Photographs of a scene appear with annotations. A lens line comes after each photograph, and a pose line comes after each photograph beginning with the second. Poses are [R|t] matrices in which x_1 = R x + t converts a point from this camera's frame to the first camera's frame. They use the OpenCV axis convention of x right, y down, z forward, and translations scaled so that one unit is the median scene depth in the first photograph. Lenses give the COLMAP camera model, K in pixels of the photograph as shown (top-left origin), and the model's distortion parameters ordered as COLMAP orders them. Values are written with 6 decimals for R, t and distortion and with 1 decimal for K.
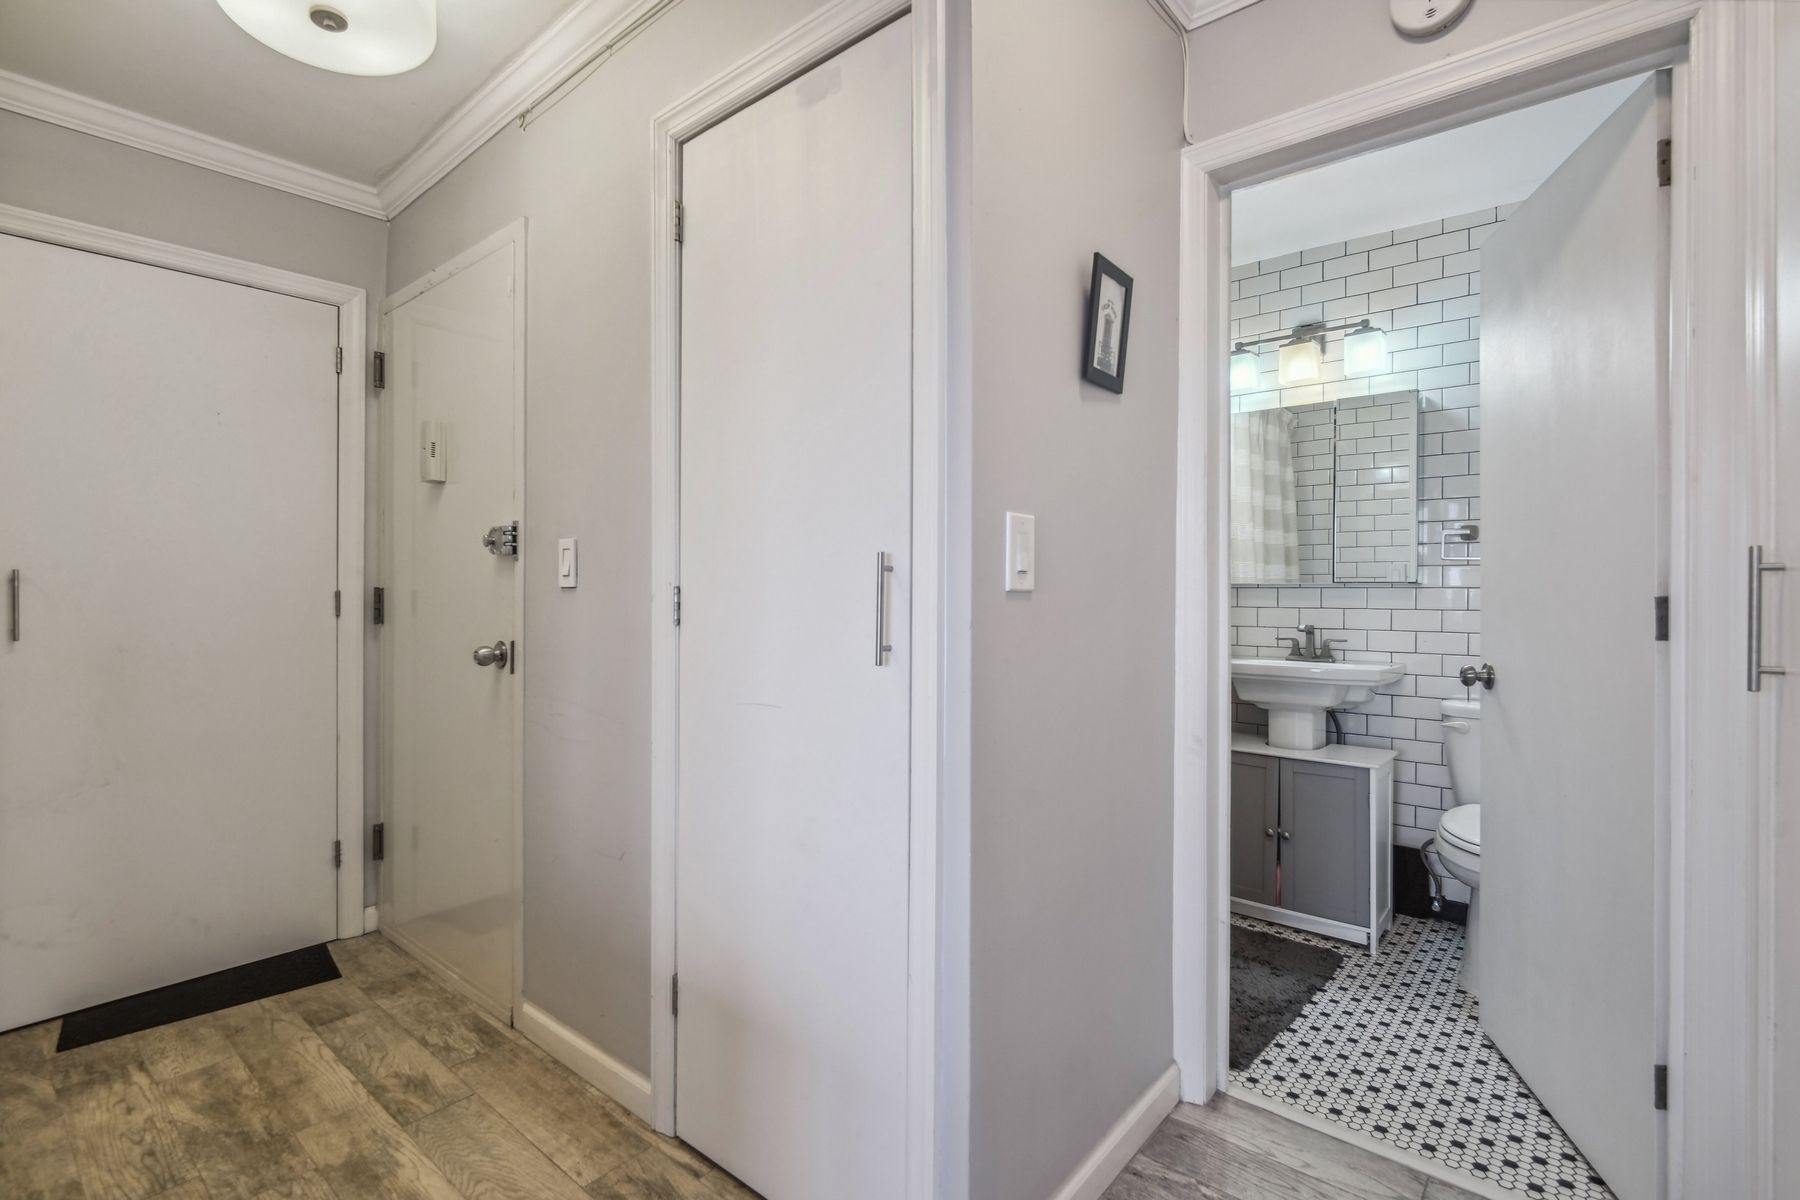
lens RADIAL K [[841.0, 0, 905.5], [0, 841.0, 585.6], [0, 0, 1]] dist [-0.000439, -0.000184]
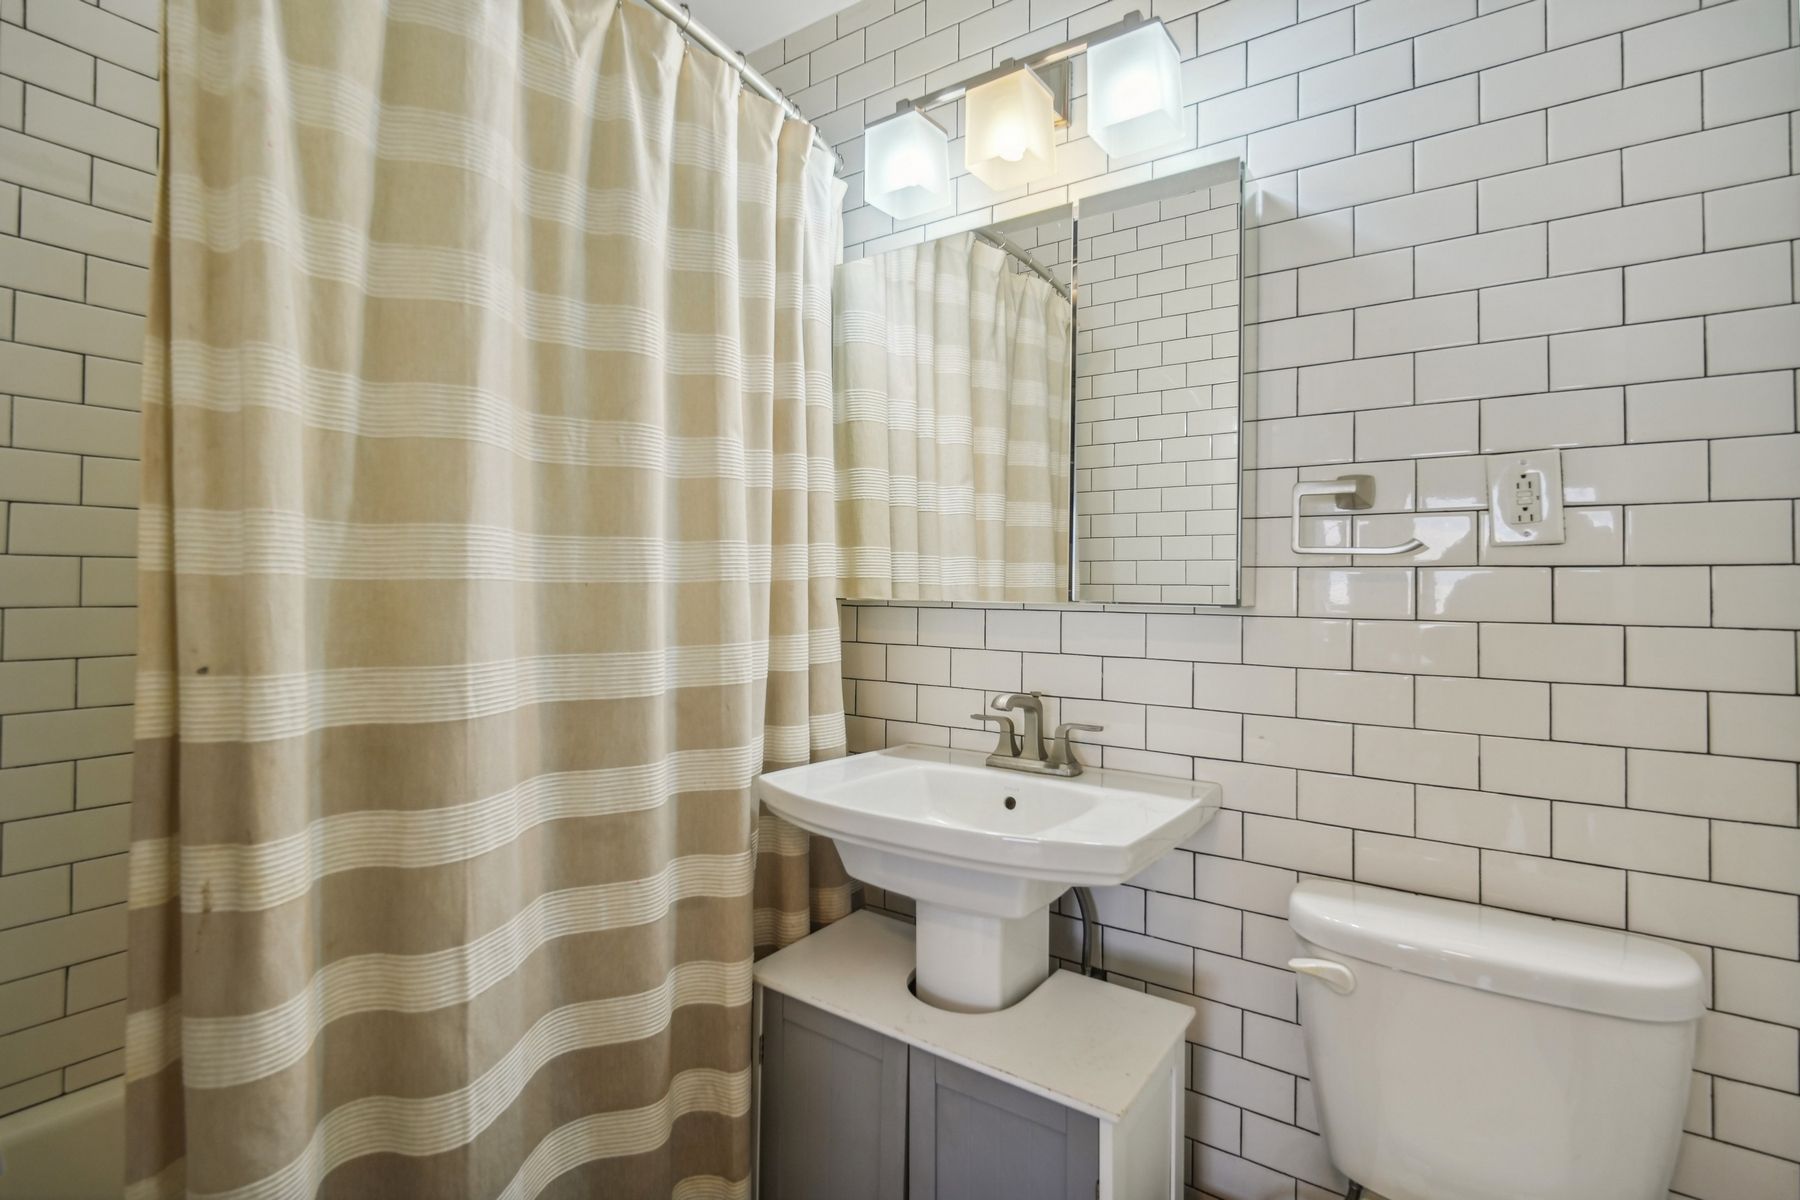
lens RADIAL K [[841.0, 0, 905.5], [0, 841.0, 585.6], [0, 0, 1]] dist [-0.000439, -0.000184]
pose [[0.994865, -0.003258, 0.101163, 0.381637], [0.002747, 0.999983, 0.005193, -0.015551], [-0.101178, -0.004888, 0.994856, 0.569441]]
